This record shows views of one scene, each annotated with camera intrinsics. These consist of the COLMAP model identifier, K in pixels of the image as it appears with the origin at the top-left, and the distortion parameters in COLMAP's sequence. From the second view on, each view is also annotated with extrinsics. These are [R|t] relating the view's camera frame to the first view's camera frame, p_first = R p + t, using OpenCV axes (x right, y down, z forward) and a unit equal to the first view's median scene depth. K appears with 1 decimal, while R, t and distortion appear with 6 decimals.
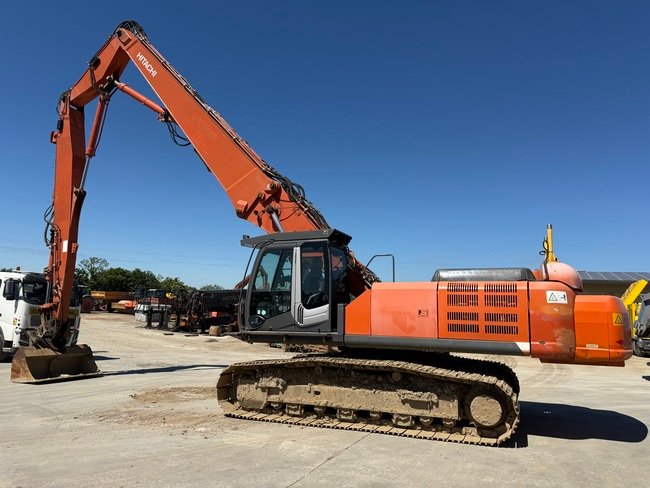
lens RADIAL K [[464.4, 0, 323.2], [0, 464.4, 245.3], [0, 0, 1]] dist [0.092573, -0.152024]
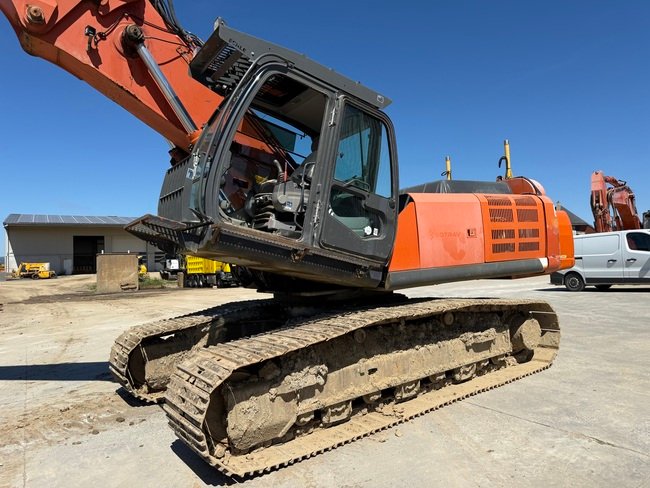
lens RADIAL K [[460.4, 0, 325.0], [0, 460.4, 244.0], [0, 0, 1]] dist [0.095839, -0.148881]
pose [[0.527114, -0.036160, 0.849025, -0.537083], [-0.055253, 0.995522, 0.076702, 0.109843], [-0.847996, -0.087342, 0.522756, 0.747644]]
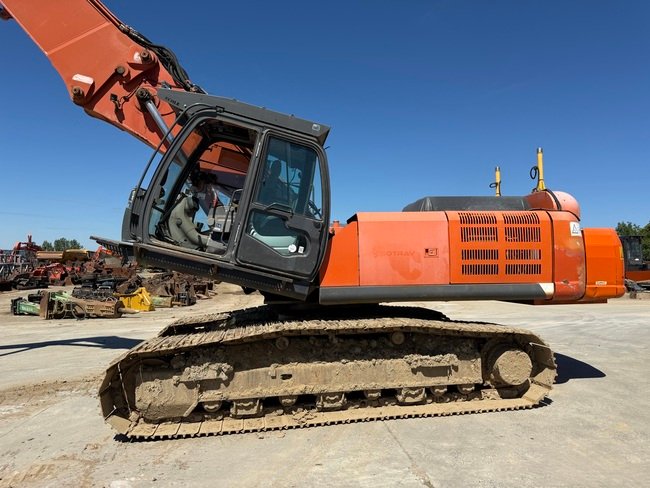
lens RADIAL K [[457.2, 0, 331.9], [0, 457.2, 242.7], [0, 0, 1]] dist [0.141328, -0.243586]
pose [[0.845315, -0.007282, 0.534219, -0.302296], [-0.045855, 0.995229, 0.086125, 0.067798], [-0.532297, -0.097299, 0.840948, 0.431653]]
